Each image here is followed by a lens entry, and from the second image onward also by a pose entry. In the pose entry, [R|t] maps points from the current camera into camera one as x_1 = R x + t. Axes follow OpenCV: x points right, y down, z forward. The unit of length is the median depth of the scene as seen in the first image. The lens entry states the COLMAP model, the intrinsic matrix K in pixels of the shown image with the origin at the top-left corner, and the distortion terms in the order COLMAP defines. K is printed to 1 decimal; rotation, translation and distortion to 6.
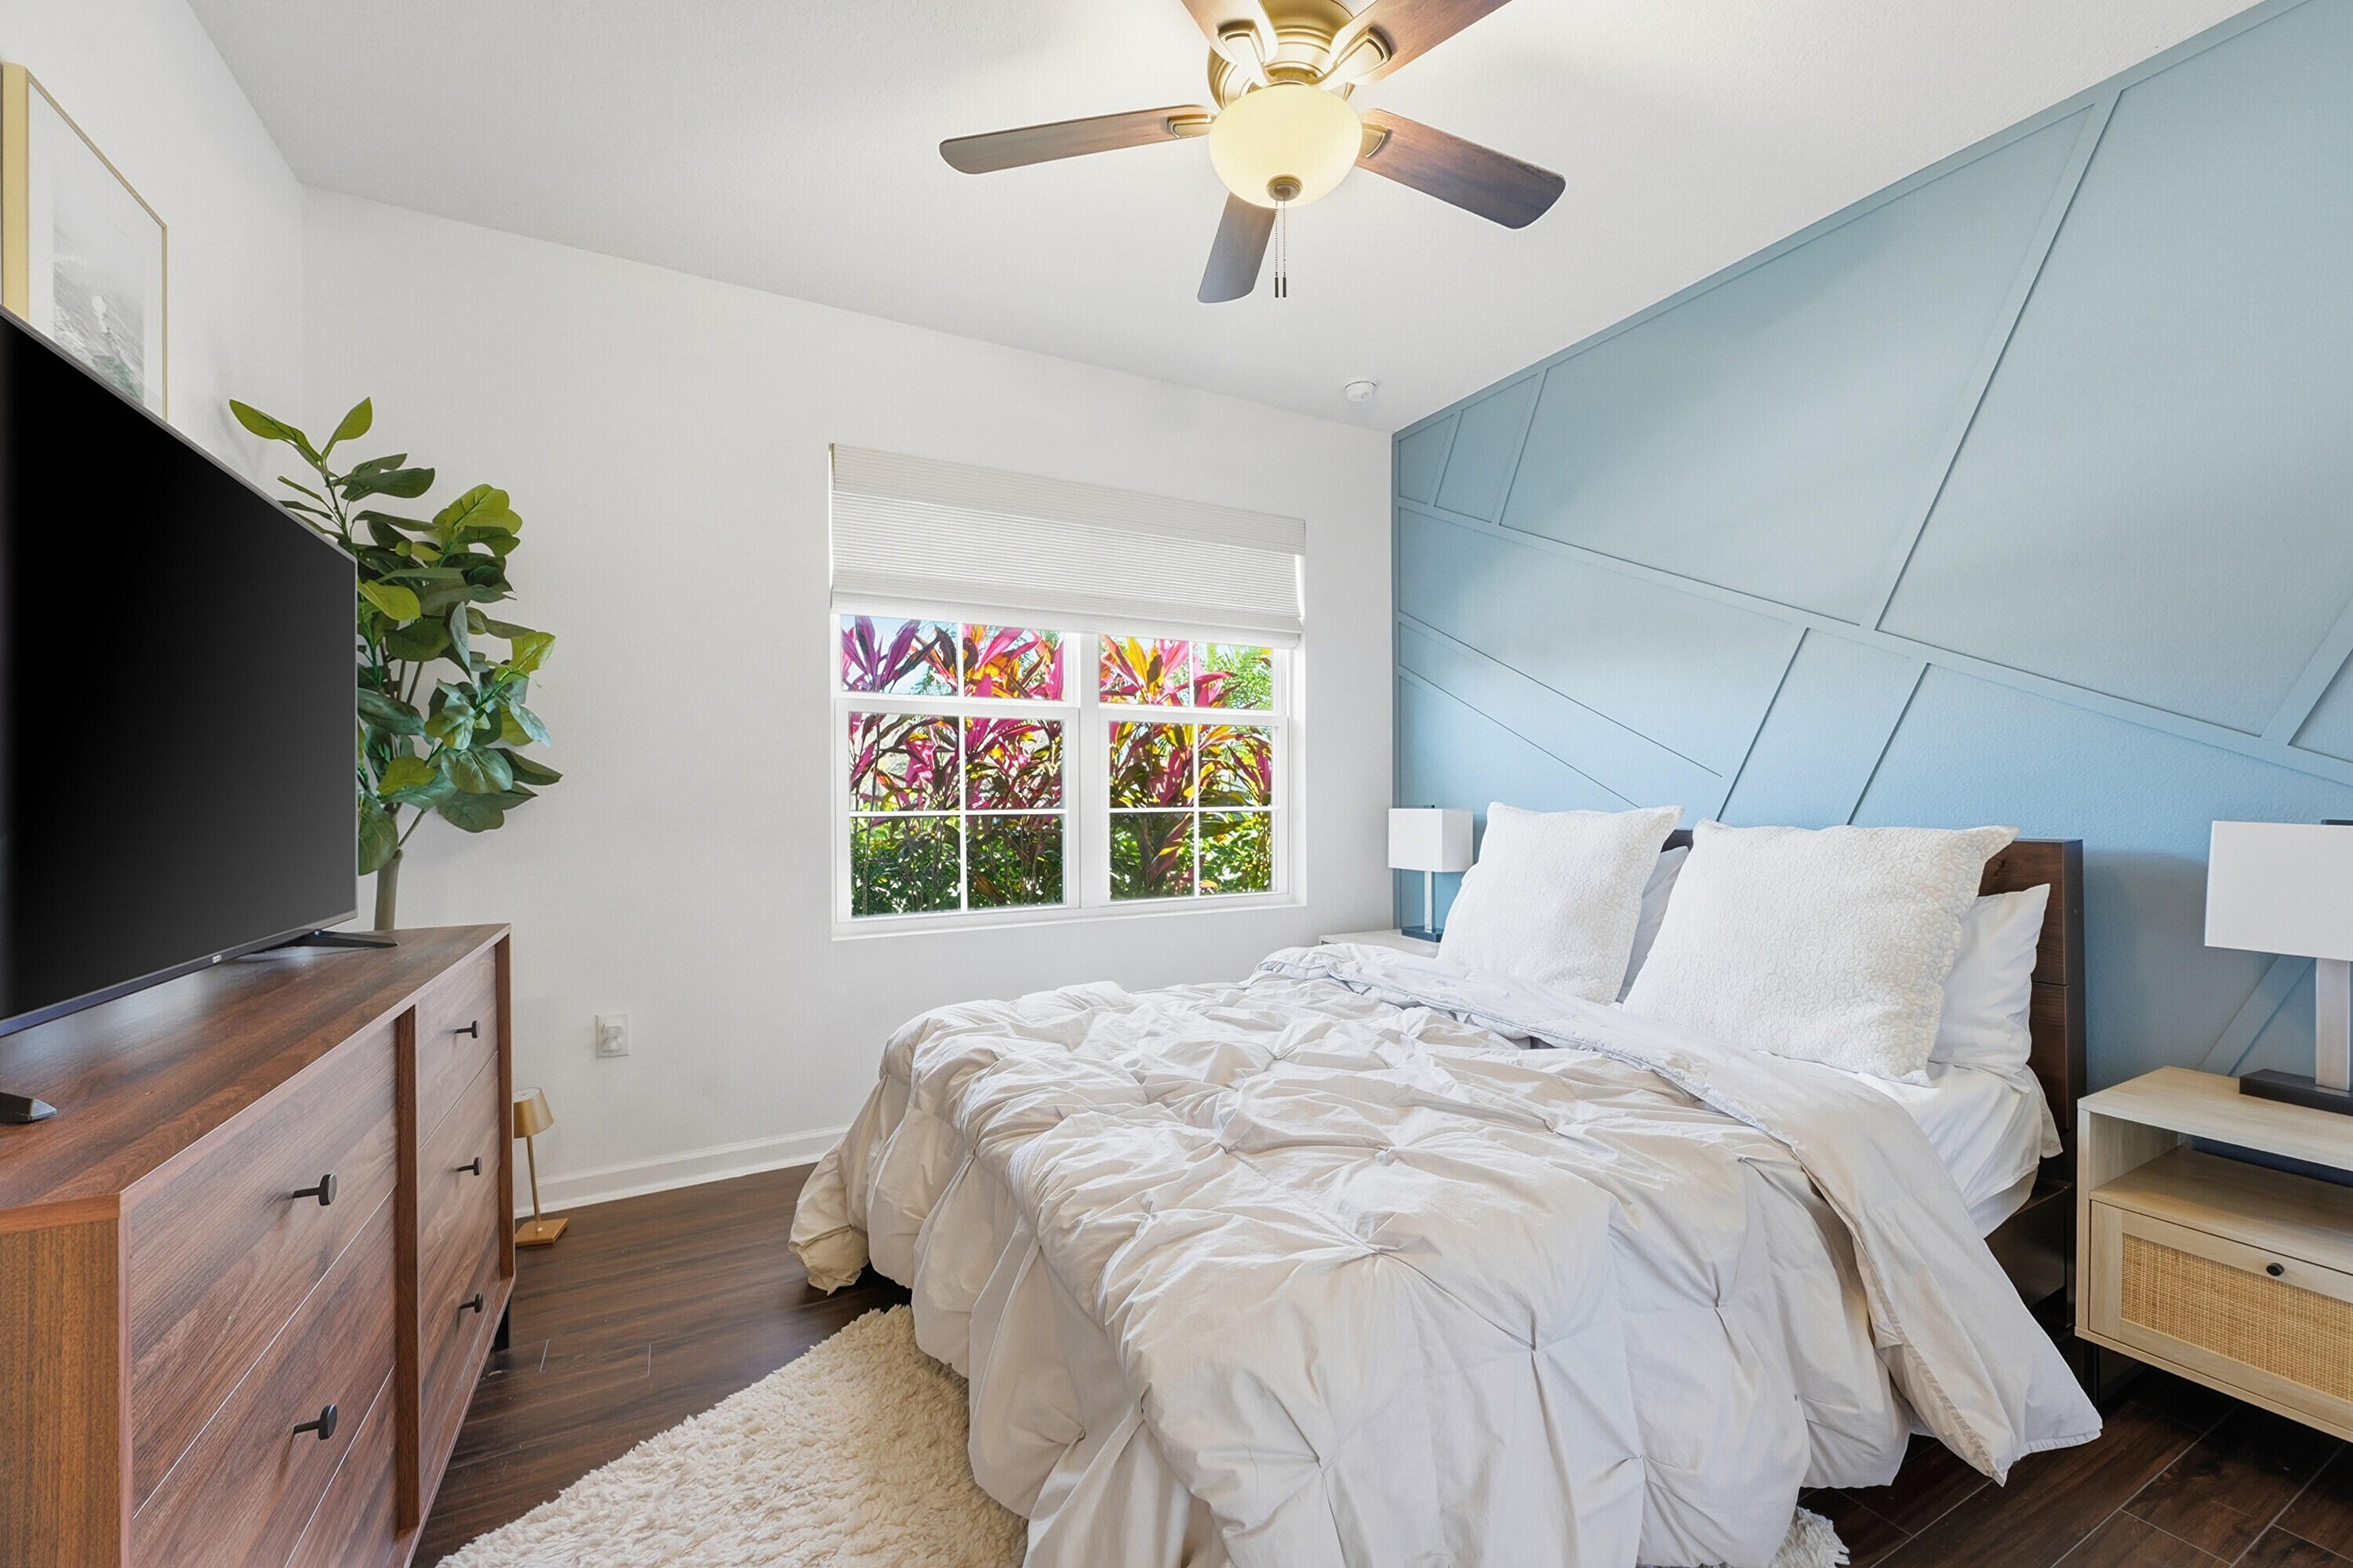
lens RADIAL K [[942.9, 0, 1175.9], [0, 942.9, 796.0], [0, 0, 1]] dist [-0.002473, -0.000034]
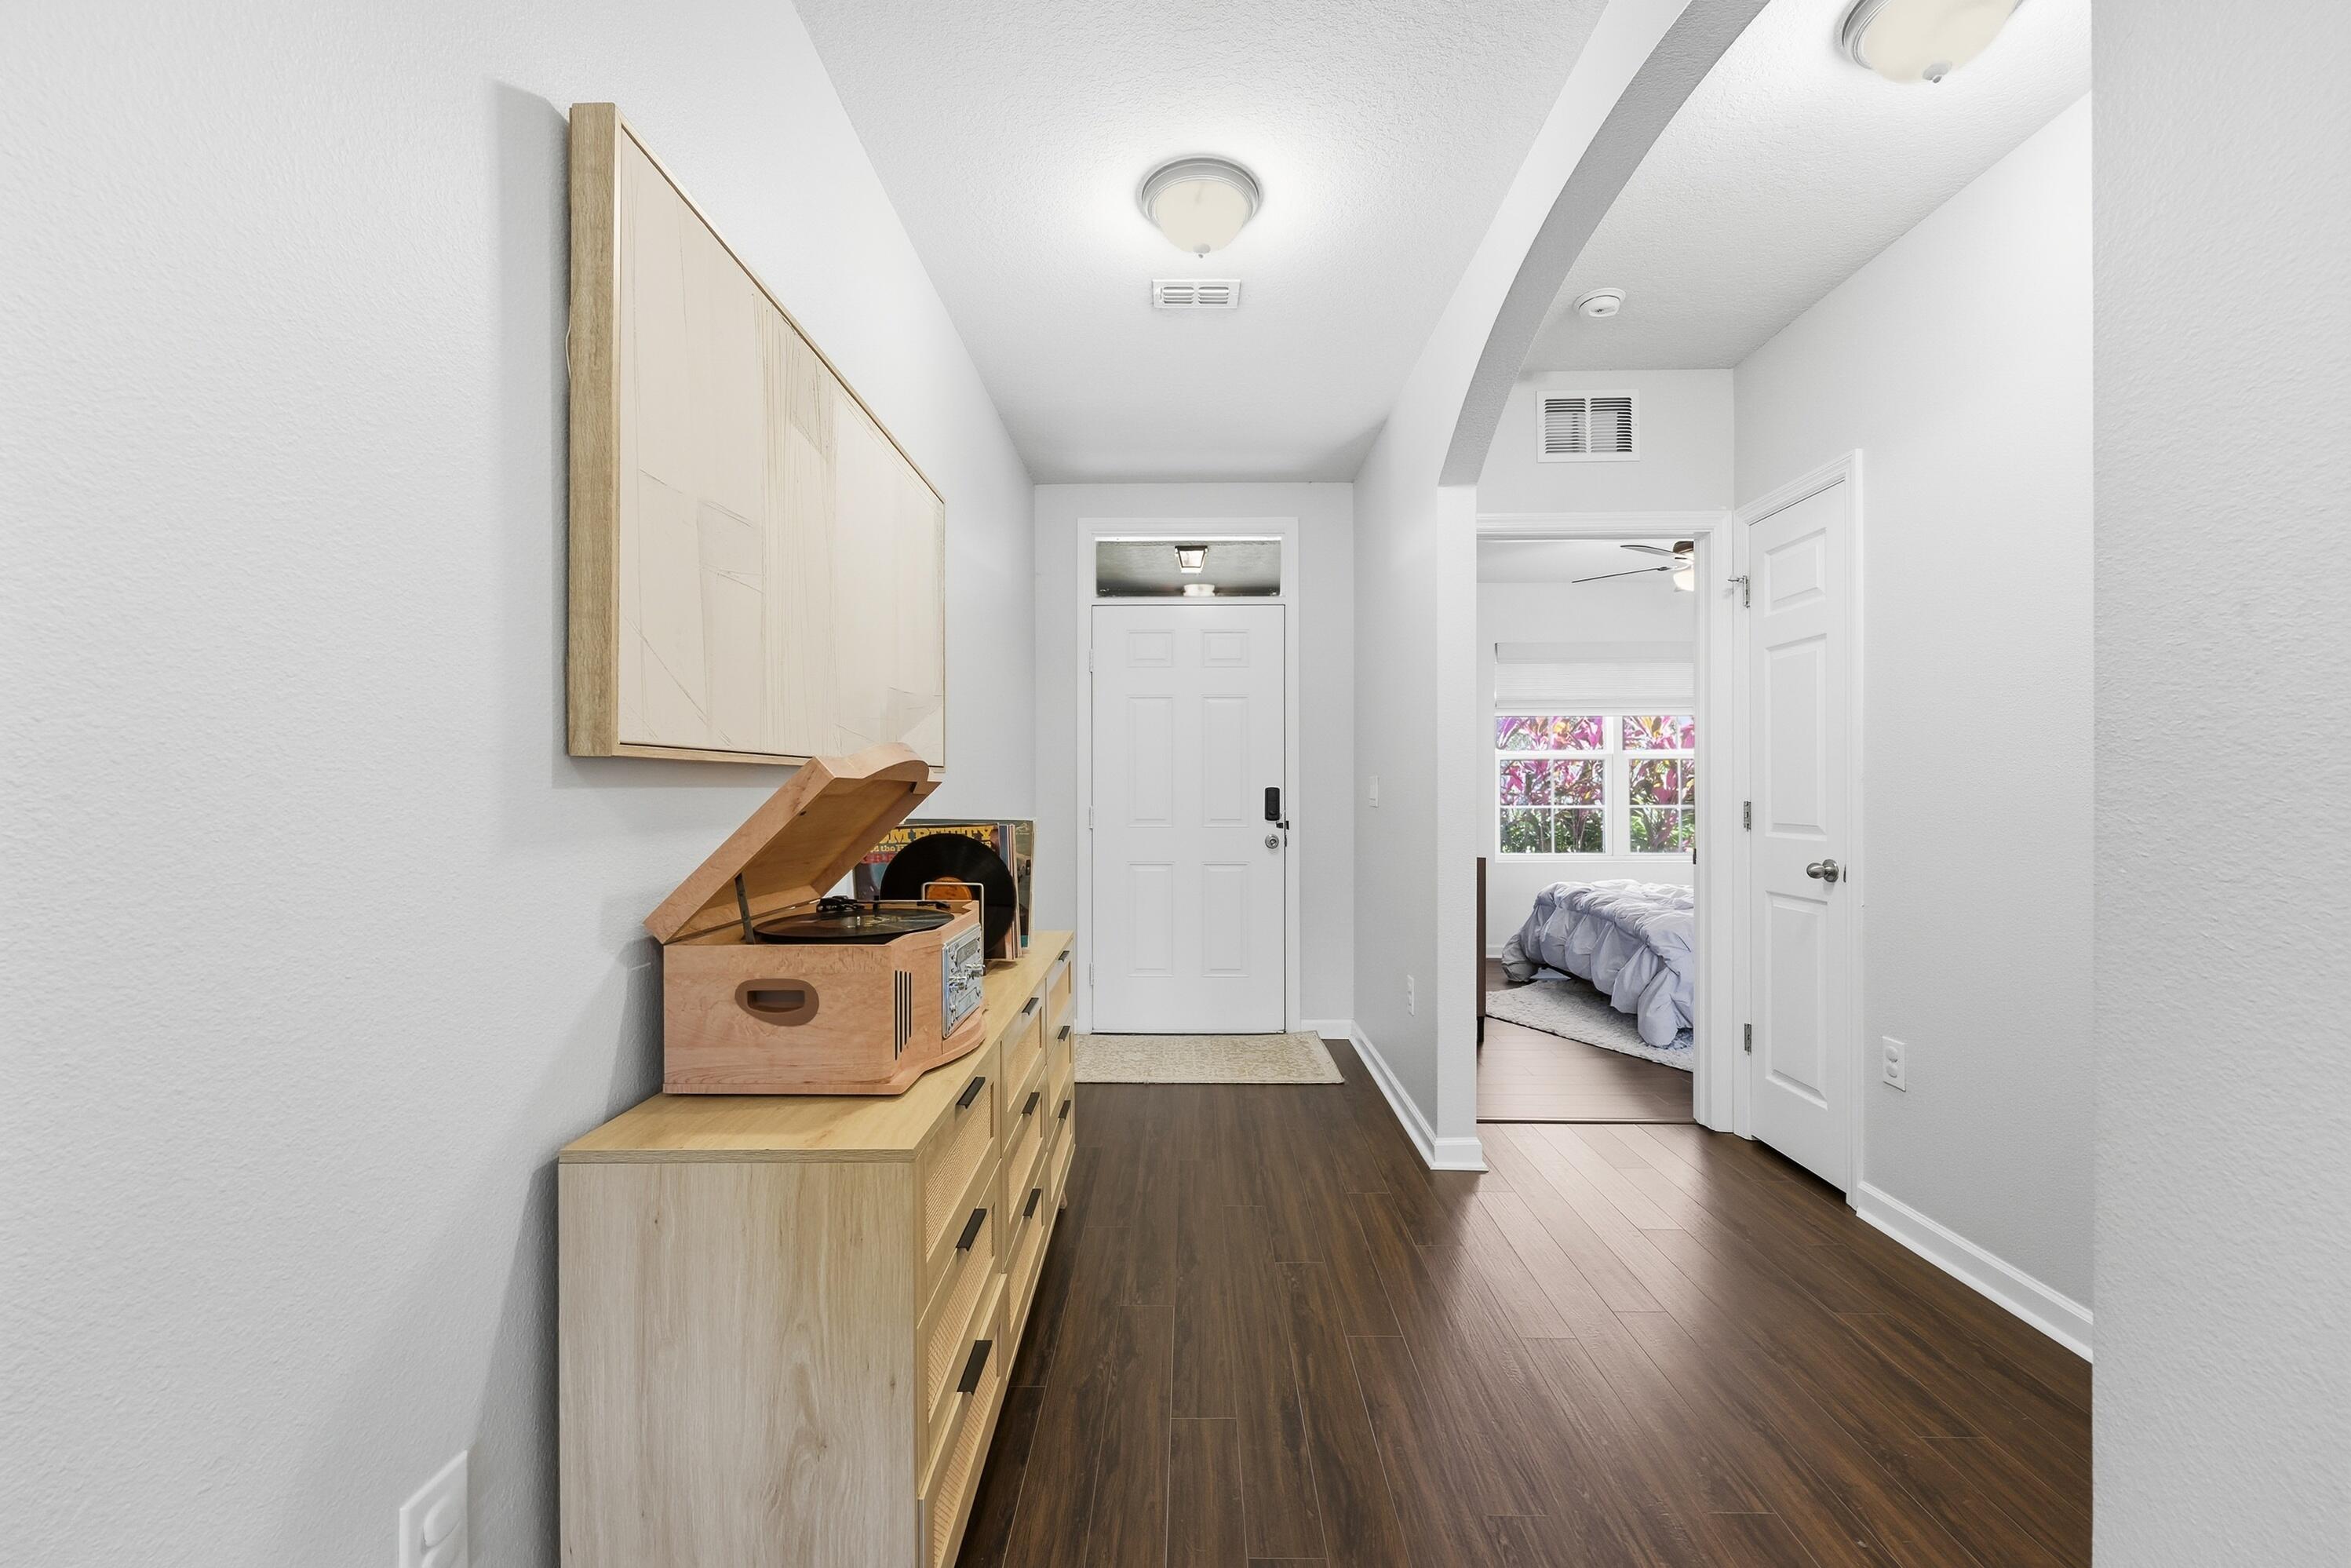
lens RADIAL K [[977.1, 0, 1175.5], [0, 977.1, 784.0], [0, 0, 1]] dist [-0.001124, -0.000054]
pose [[0.882530, 0.001429, -0.470253, 0.051149], [-0.004928, 0.999969, -0.006210, -0.012855], [0.470230, 0.007798, 0.882510, -1.229637]]
